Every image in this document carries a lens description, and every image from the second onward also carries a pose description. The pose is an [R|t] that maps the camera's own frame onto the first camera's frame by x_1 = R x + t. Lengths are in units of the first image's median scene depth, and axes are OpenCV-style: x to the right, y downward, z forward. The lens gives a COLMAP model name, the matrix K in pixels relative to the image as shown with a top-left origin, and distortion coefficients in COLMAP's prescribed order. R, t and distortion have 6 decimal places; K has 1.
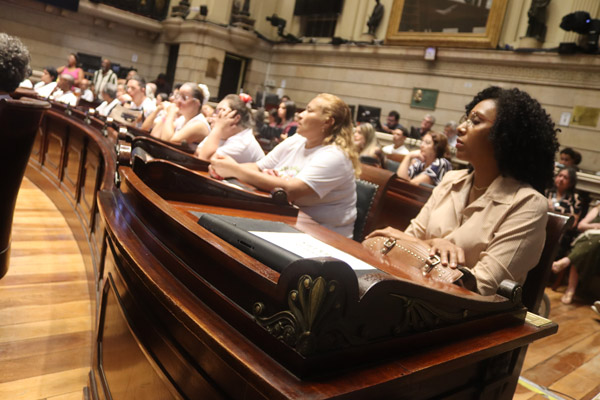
lens RADIAL K [[511.2, 0, 308.2], [0, 511.2, 195.5], [0, 0, 1]] dist [-0.147340, 0.128382]
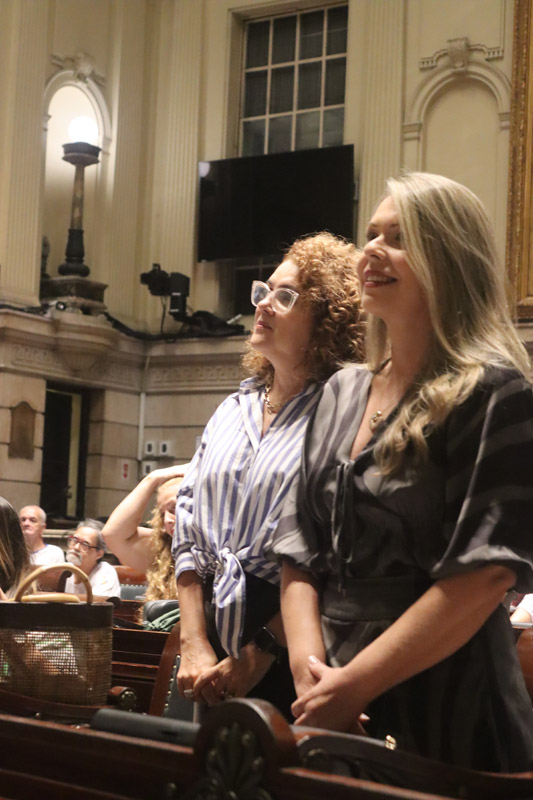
lens RADIAL K [[1620.3, 0, 268.6], [0, 1620.3, 398.5], [0, 0, 1]] dist [-0.014161, 0.000000]
pose [[0.955994, -0.126646, 0.264644, -0.324380], [0.176342, 0.968949, -0.173322, -0.045771], [-0.234476, 0.212362, 0.948643, -0.129690]]
